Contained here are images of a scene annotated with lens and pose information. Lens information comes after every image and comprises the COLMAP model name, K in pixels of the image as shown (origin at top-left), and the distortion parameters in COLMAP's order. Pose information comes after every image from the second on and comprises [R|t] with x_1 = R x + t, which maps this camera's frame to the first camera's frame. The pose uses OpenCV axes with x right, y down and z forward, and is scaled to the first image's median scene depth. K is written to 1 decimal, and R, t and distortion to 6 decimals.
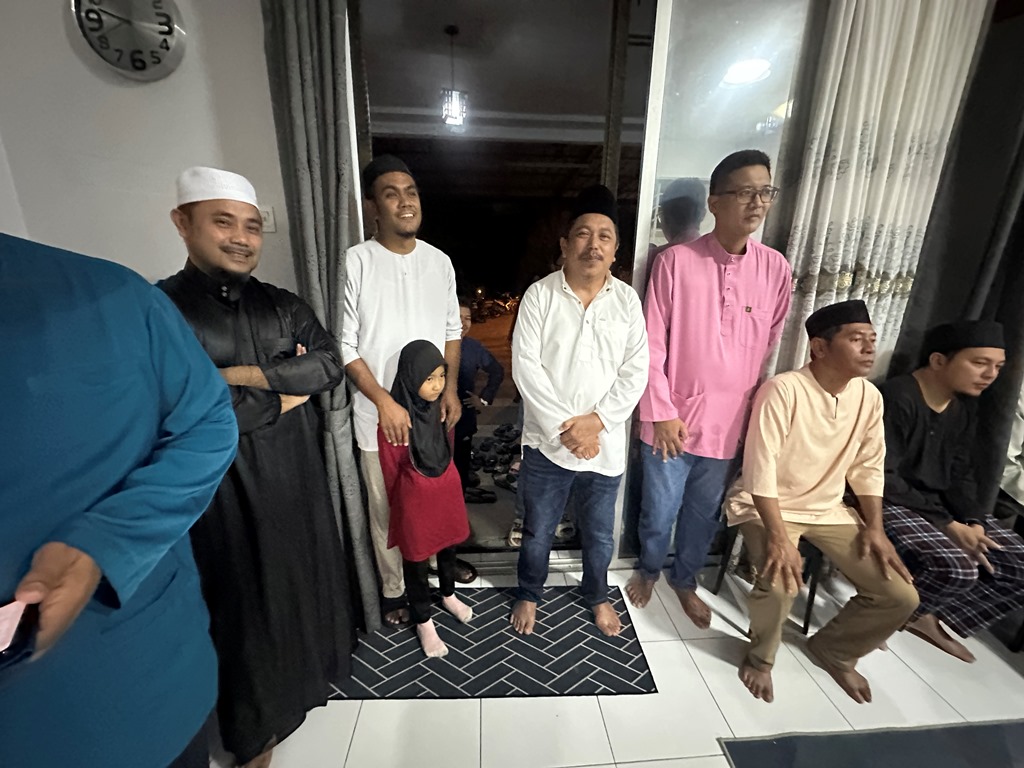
lens RADIAL K [[409.6, 0, 517.9], [0, 409.6, 386.9], [0, 0, 1]] dist [-0.002444, -0.000011]
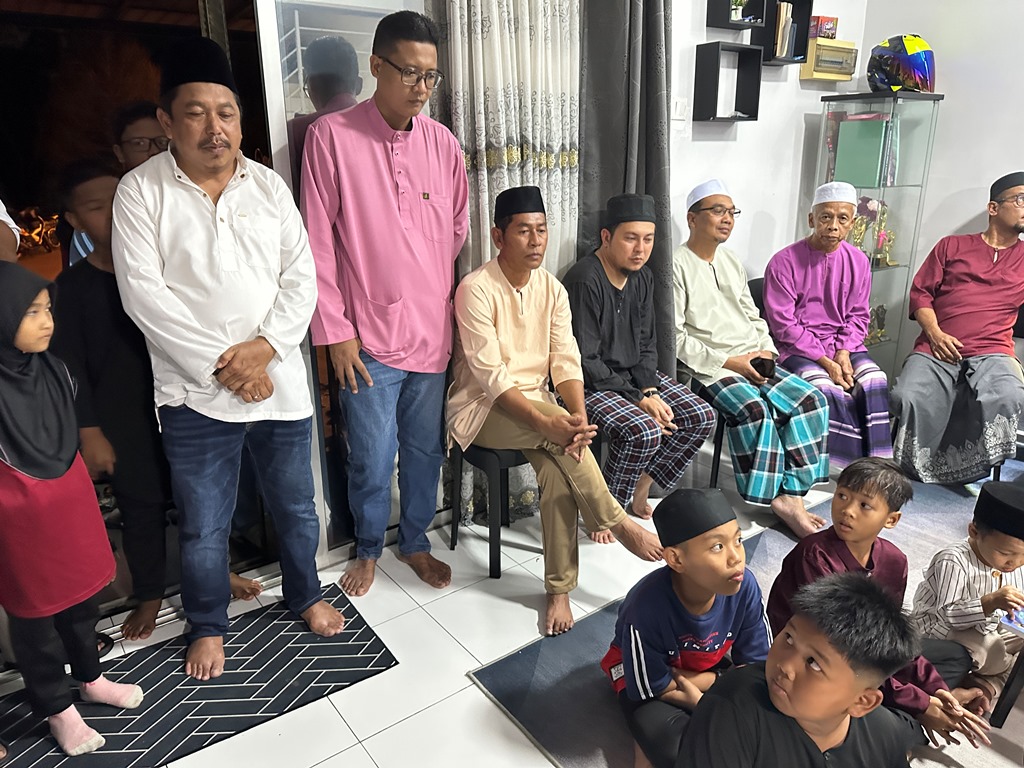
lens RADIAL K [[732.3, 0, 512.2], [0, 732.3, 374.0], [0, 0, 1]] dist [0.017330, -0.016759]
pose [[0.847729, -0.175532, 0.500544, -0.092338], [0.164854, 0.984113, 0.065913, 0.103797], [-0.504162, 0.026641, 0.863198, -0.368616]]
